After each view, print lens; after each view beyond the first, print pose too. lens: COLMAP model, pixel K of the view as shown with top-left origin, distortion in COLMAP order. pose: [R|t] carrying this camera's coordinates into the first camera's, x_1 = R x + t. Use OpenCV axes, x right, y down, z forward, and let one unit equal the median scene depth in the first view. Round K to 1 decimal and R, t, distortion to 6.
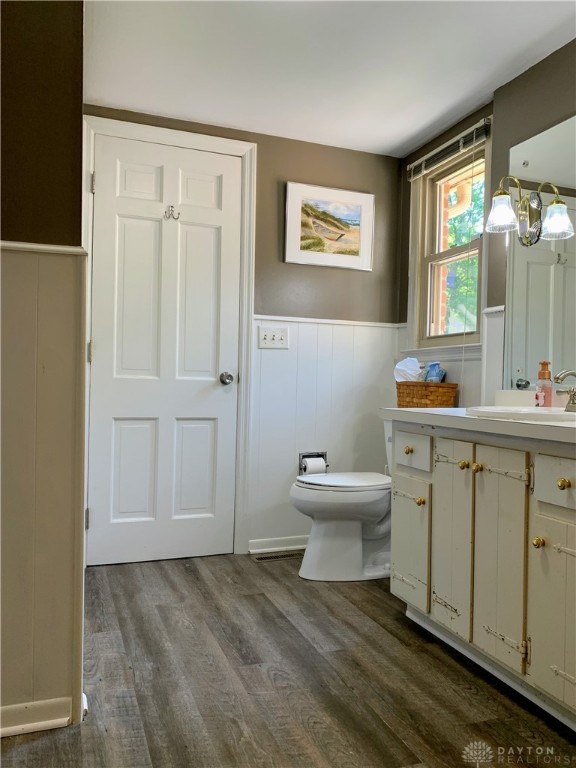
lens RADIAL K [[582.2, 0, 293.2], [0, 582.2, 384.3], [0, 0, 1]] dist [-0.002318, 0.007106]
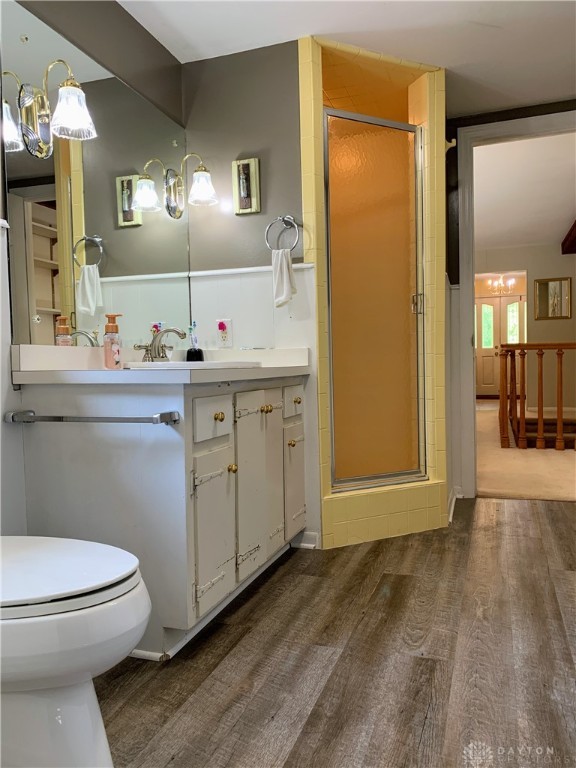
lens RADIAL K [[582.2, 0, 293.2], [0, 582.2, 384.3], [0, 0, 1]] dist [-0.002318, 0.007106]
pose [[-0.758859, -0.029882, 0.650569, -0.460794], [0.007744, 0.998462, 0.054894, 0.026850], [-0.651208, 0.046695, -0.757461, 1.745795]]
